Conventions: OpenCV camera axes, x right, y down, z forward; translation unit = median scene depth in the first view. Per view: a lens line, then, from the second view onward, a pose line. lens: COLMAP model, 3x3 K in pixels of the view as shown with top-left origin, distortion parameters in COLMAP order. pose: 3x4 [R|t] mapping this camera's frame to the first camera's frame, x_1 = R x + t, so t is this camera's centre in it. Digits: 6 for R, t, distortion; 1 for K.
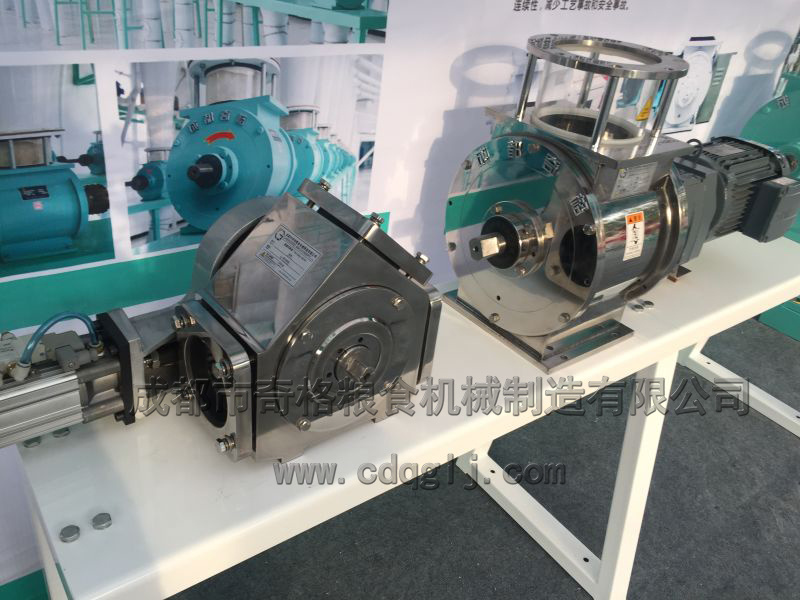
lens RADIAL K [[660.7, 0, 398.6], [0, 660.7, 319.8], [0, 0, 1]] dist [0.075868, -0.081578]
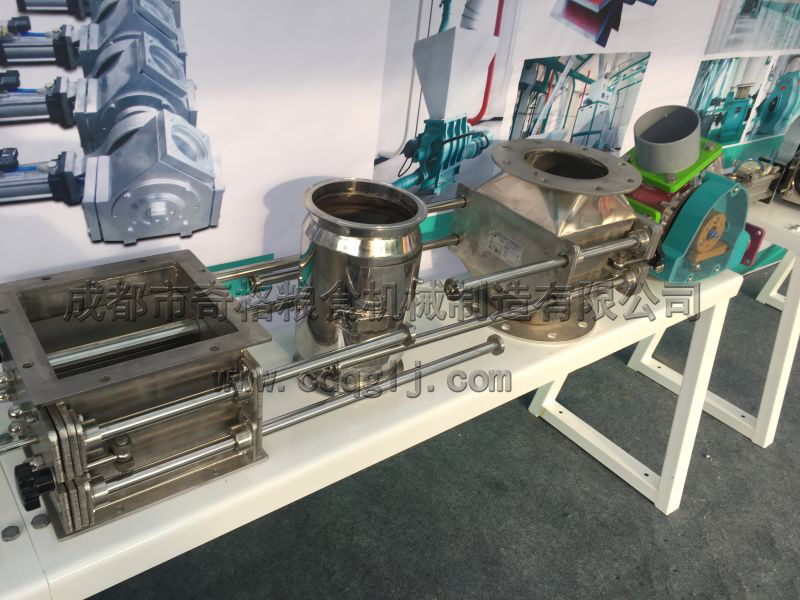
lens RADIAL K [[666.4, 0, 400.0], [0, 666.4, 300.0], [0, 0, 1]] dist [0.078547, -0.090094]
pose [[0.999858, 0.010052, 0.013551, -1.508099], [-0.009877, 0.999868, -0.012867, 0.448918], [-0.013679, 0.012731, 0.999825, -1.170114]]
